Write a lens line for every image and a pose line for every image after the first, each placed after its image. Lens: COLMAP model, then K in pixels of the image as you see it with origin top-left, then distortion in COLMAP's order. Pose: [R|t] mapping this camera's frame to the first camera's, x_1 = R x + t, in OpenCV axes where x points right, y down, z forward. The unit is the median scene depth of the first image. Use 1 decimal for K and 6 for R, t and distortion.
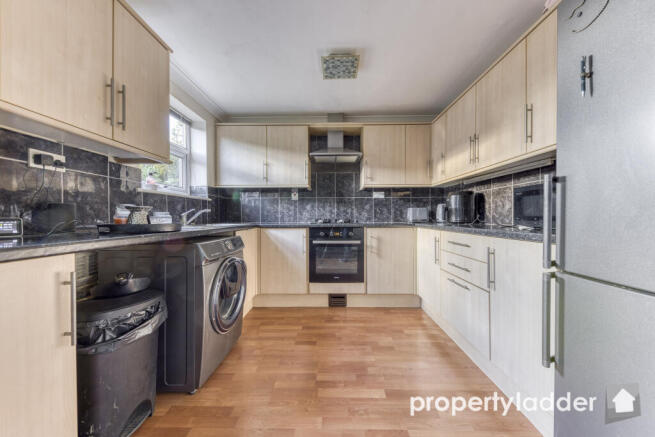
lens RADIAL K [[227.8, 0, 328.6], [0, 227.8, 217.2], [0, 0, 1]] dist [0.005347, -0.001186]
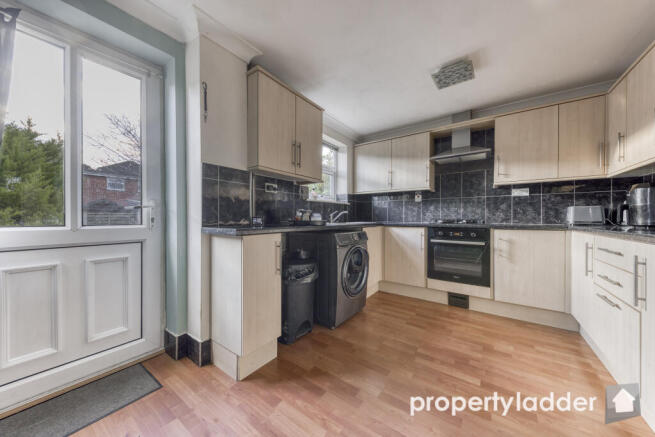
lens RADIAL K [[227.8, 0, 329.2], [0, 227.8, 218.0], [0, 0, 1]] dist [0.005347, -0.001186]
pose [[0.815627, 0.006800, -0.578538, 0.188881], [-0.006591, 0.999975, 0.002461, 0.003463], [0.578540, 0.001806, 0.815652, -0.185305]]
